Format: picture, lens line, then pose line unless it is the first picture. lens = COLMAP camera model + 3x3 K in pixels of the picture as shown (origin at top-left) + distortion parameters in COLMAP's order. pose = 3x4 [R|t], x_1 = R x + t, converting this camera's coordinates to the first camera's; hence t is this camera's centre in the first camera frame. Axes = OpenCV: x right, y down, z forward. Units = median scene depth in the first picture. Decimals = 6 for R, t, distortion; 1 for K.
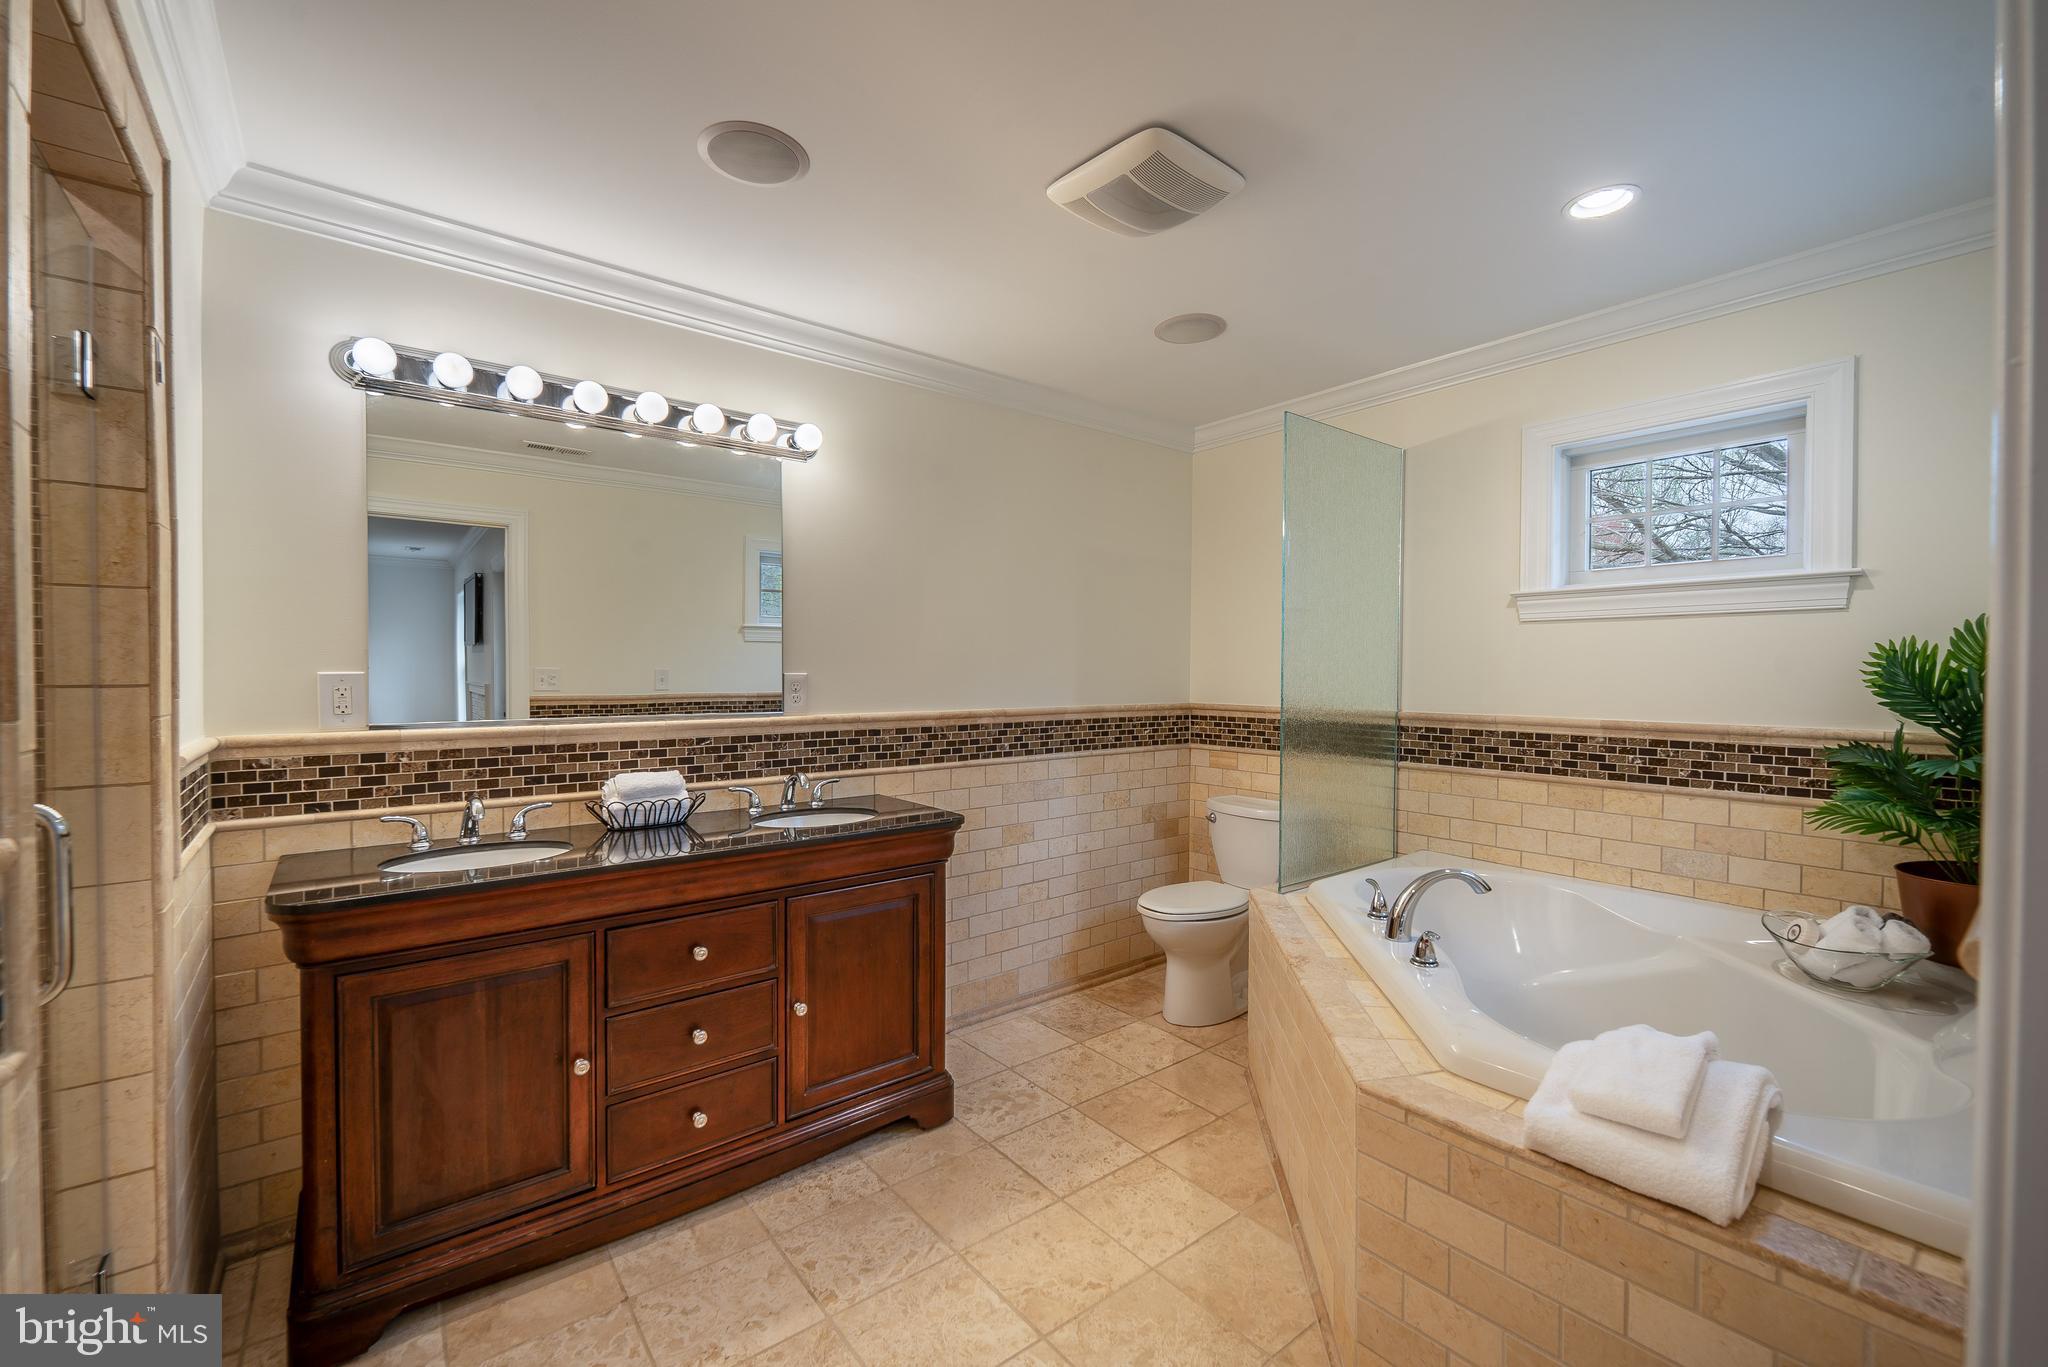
lens RADIAL K [[833.1, 0, 1021.7], [0, 833.1, 686.6], [0, 0, 1]] dist [-0.000137, -0.000013]
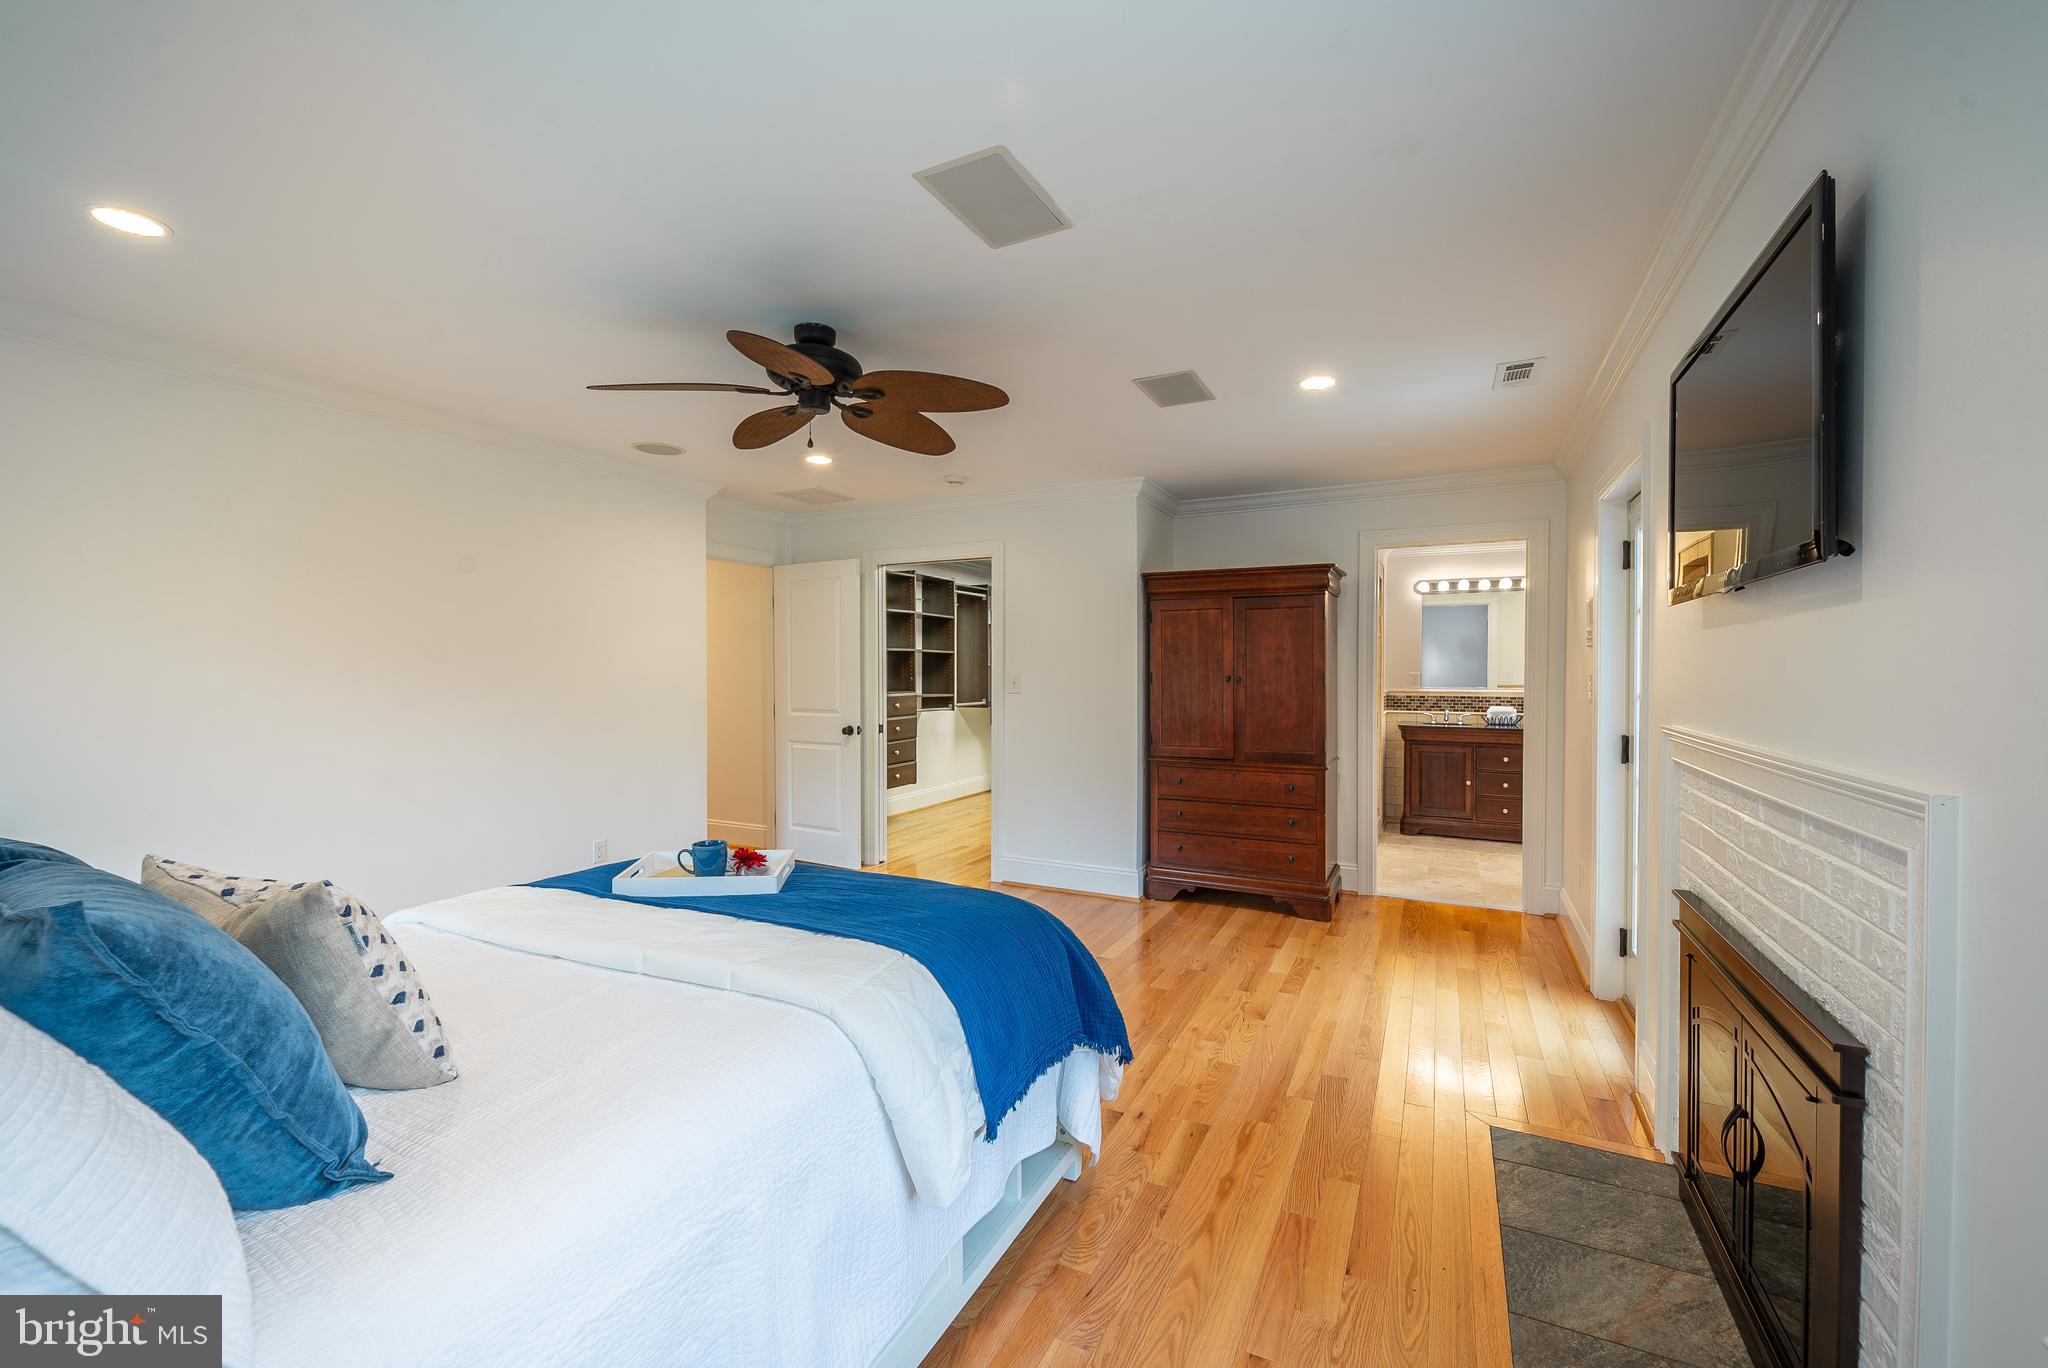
lens RADIAL K [[833.1, 0, 1029.0], [0, 833.1, 679.7], [0, 0, 1]] dist [-0.000137, -0.000013]
pose [[0.419675, 0.008476, -0.907635, 1.834248], [-0.017883, 0.999840, 0.001068, 0.039646], [0.907498, 0.015783, 0.419759, -2.119889]]
